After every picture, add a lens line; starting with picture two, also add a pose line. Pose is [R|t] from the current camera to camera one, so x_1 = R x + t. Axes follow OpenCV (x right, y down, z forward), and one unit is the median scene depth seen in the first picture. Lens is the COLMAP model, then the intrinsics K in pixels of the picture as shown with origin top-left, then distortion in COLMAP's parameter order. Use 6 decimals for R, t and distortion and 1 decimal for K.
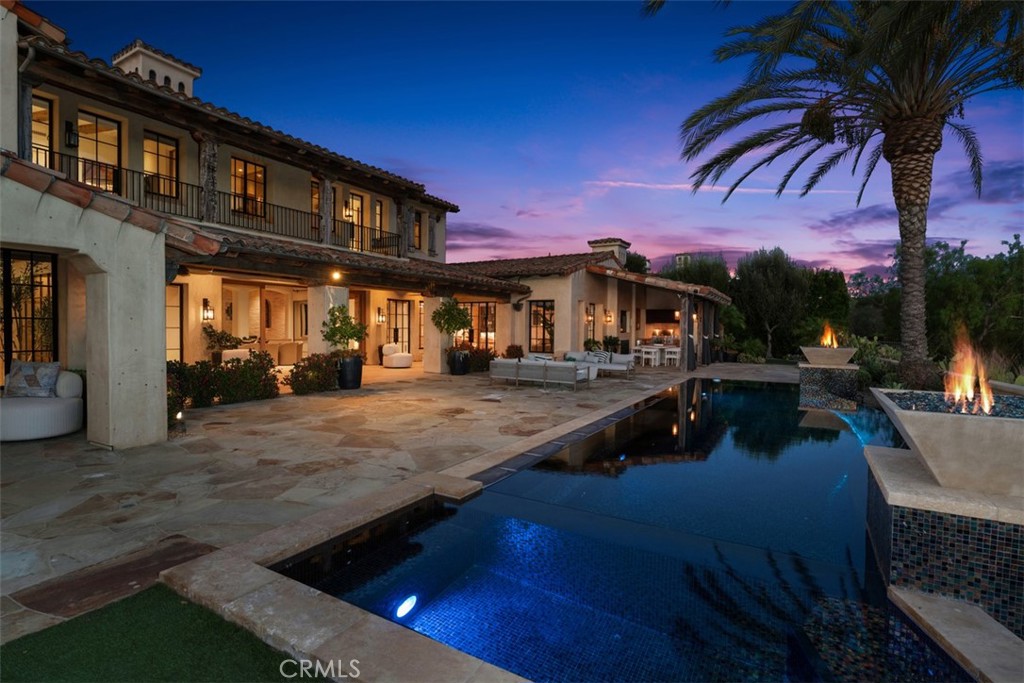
lens RADIAL K [[487.4, 0, 512.0], [0, 487.4, 341.5], [0, 0, 1]] dist [-0.004139, -0.000218]
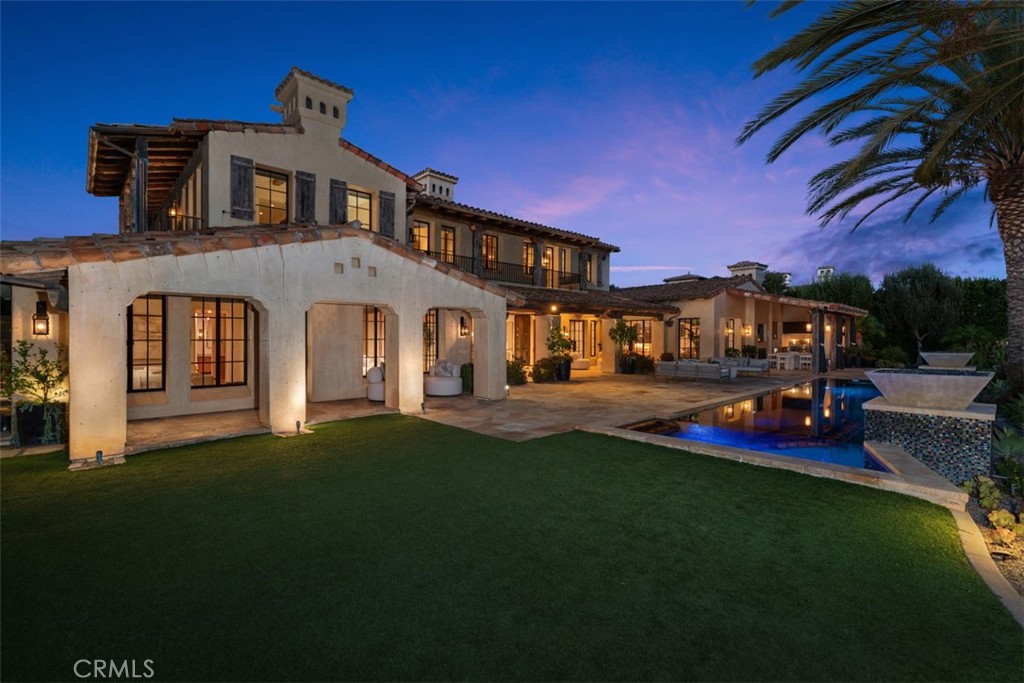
lens RADIAL K [[453.3, 0, 510.1], [0, 453.3, 351.6], [0, 0, 1]] dist [0.002605, -0.000034]
pose [[0.958443, -0.005574, -0.285228, -0.052082], [0.005413, 0.999984, -0.001353, 0.003685], [0.285232, -0.000247, 0.958459, -0.290827]]
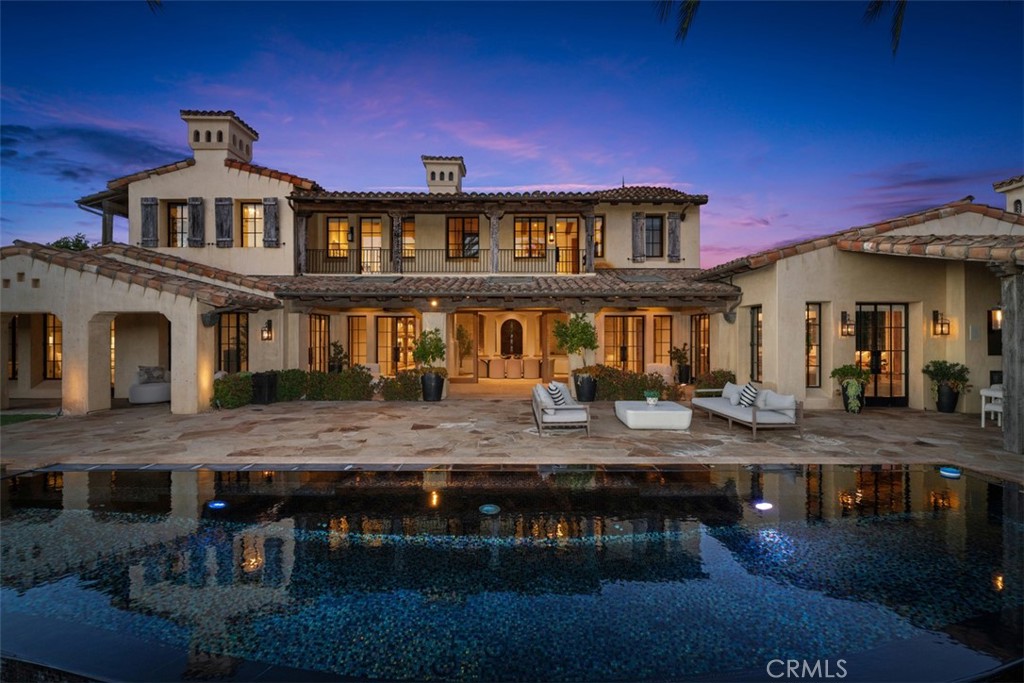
lens RADIAL K [[473.5, 0, 512.0], [0, 473.5, 341.5], [0, 0, 1]] dist [0.001134, 0.000224]
pose [[0.503887, -0.009351, -0.863719, 0.468696], [-0.017626, 0.999622, -0.021106, -0.013989], [0.863590, 0.025859, 0.503532, 0.381872]]
